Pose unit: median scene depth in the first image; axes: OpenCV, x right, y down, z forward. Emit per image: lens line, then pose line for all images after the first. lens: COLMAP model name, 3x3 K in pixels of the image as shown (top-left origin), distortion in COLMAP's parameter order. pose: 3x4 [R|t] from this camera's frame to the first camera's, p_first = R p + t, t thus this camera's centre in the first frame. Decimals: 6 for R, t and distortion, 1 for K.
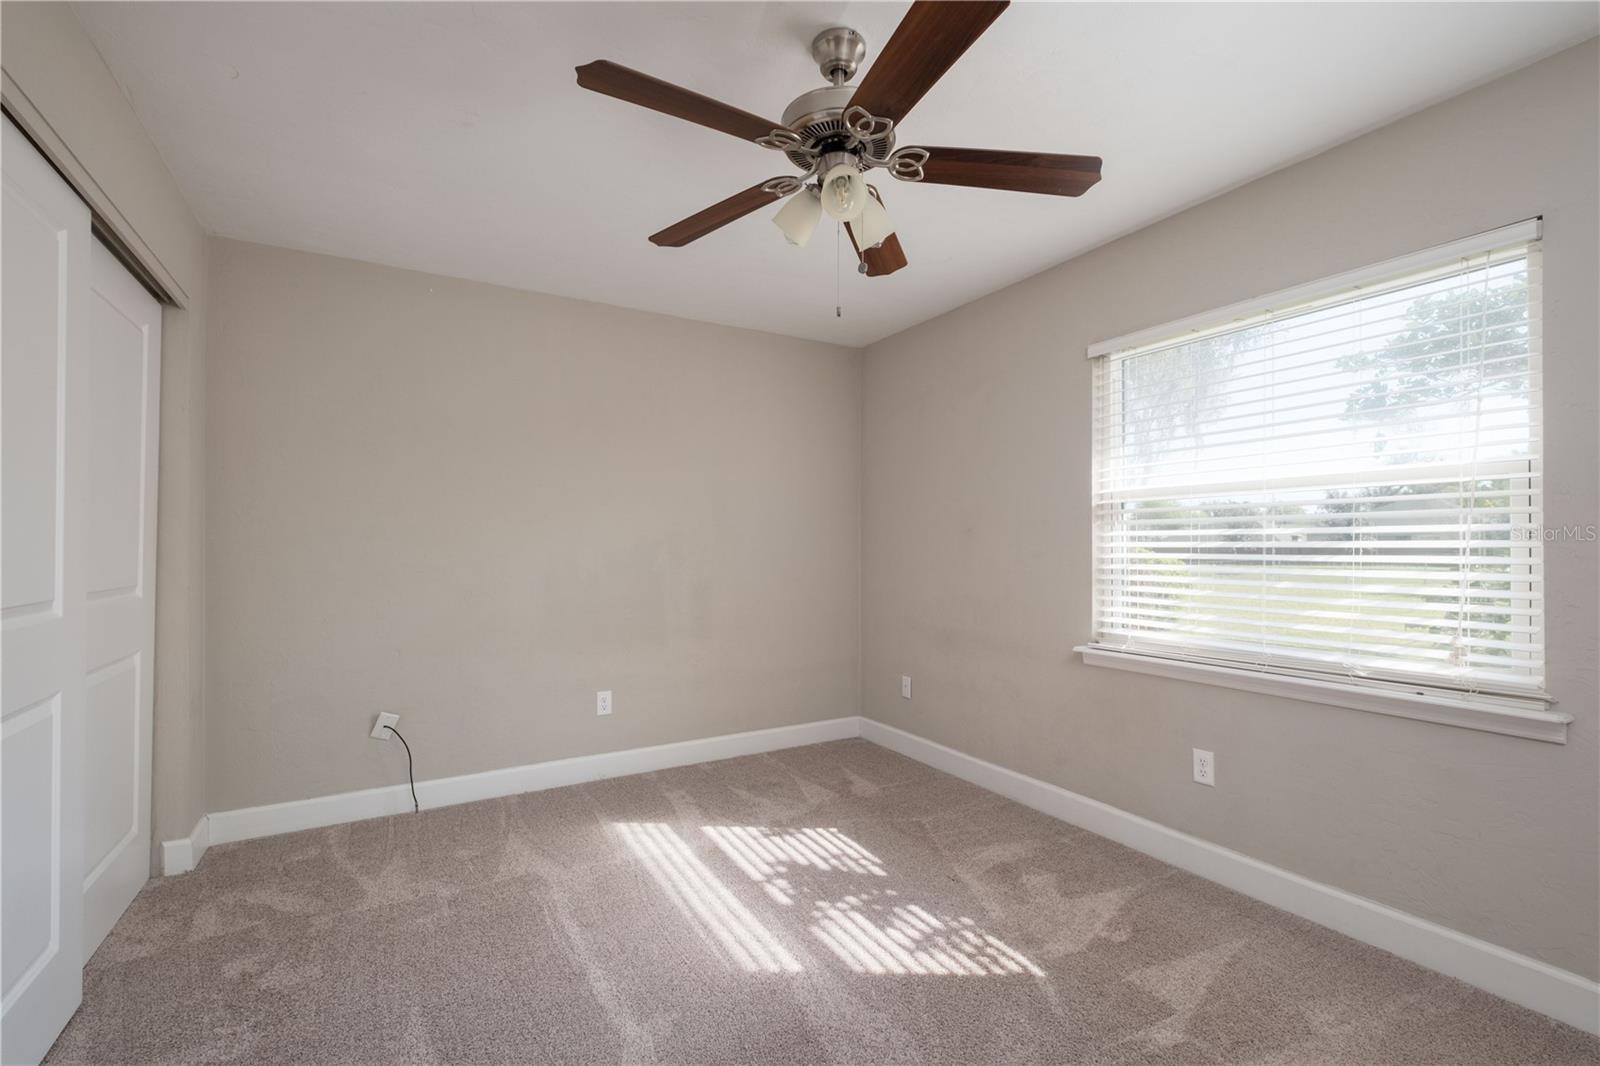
lens RADIAL K [[701.6, 0, 809.0], [0, 701.6, 535.9], [0, 0, 1]] dist [-0.001959, -0.000953]
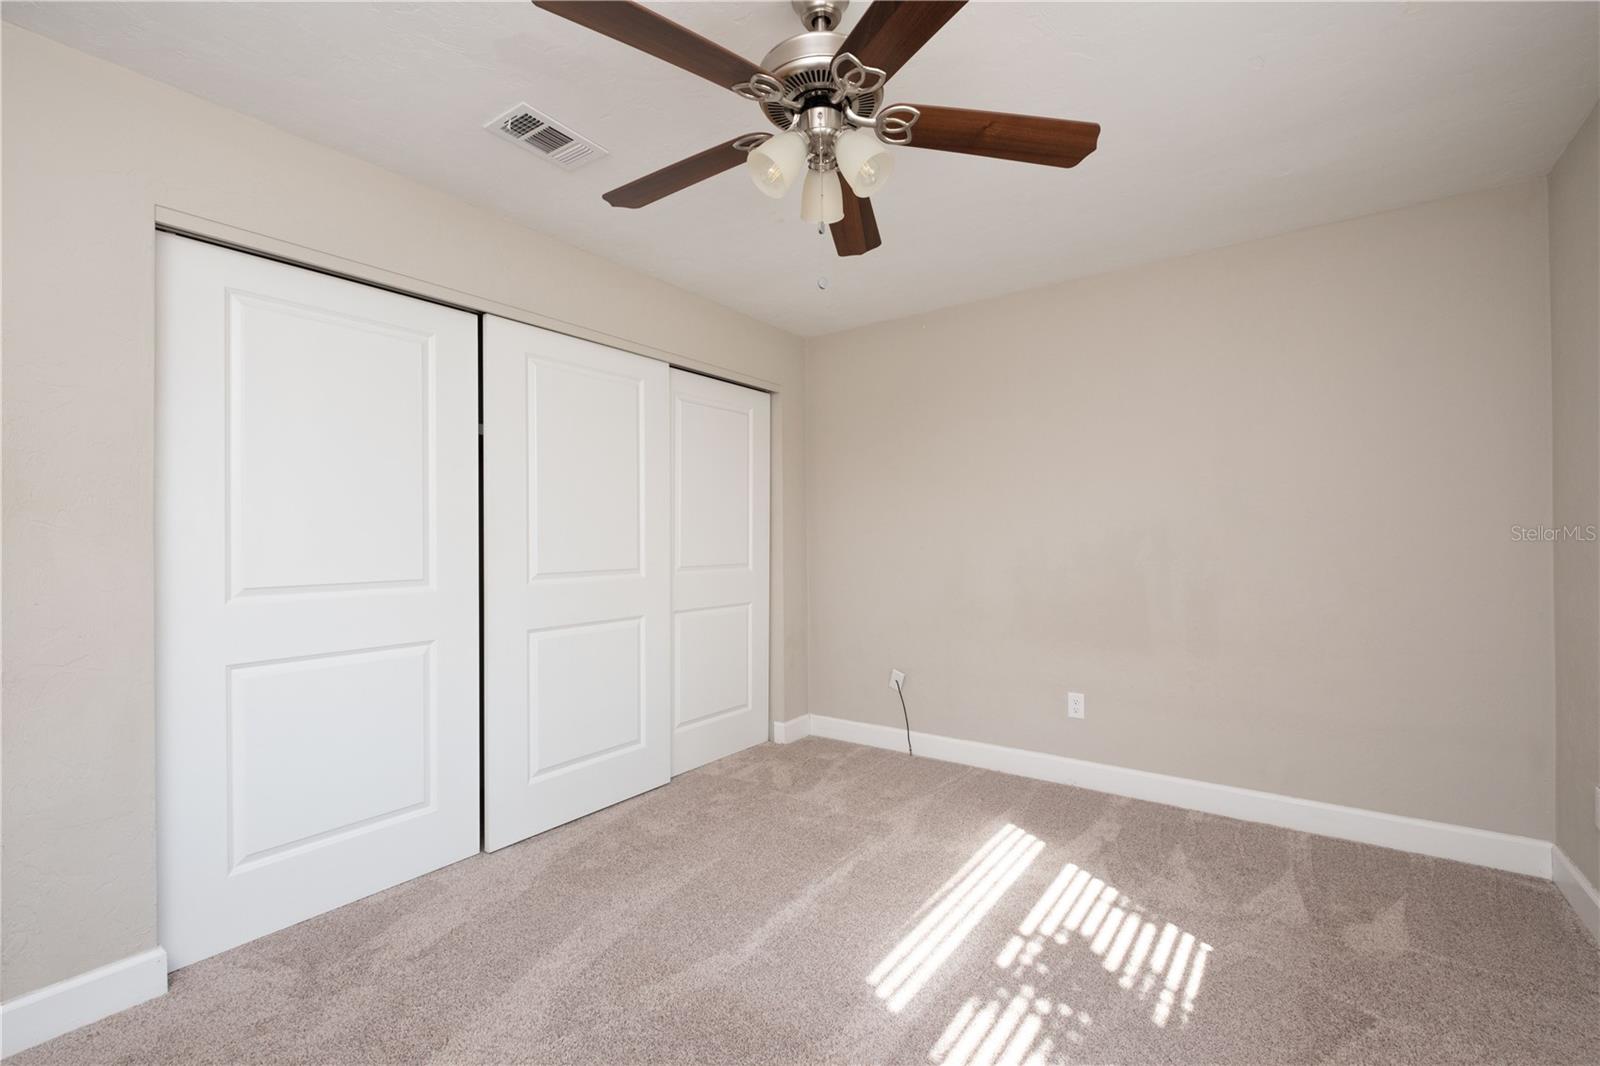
lens RADIAL K [[701.6, 0, 809.0], [0, 701.6, 535.9], [0, 0, 1]] dist [-0.001959, -0.000953]
pose [[0.395632, -0.004045, -0.918400, 0.553745], [0.017332, 0.999845, 0.003063, 0.004375], [0.918246, -0.017129, 0.395641, 0.398998]]
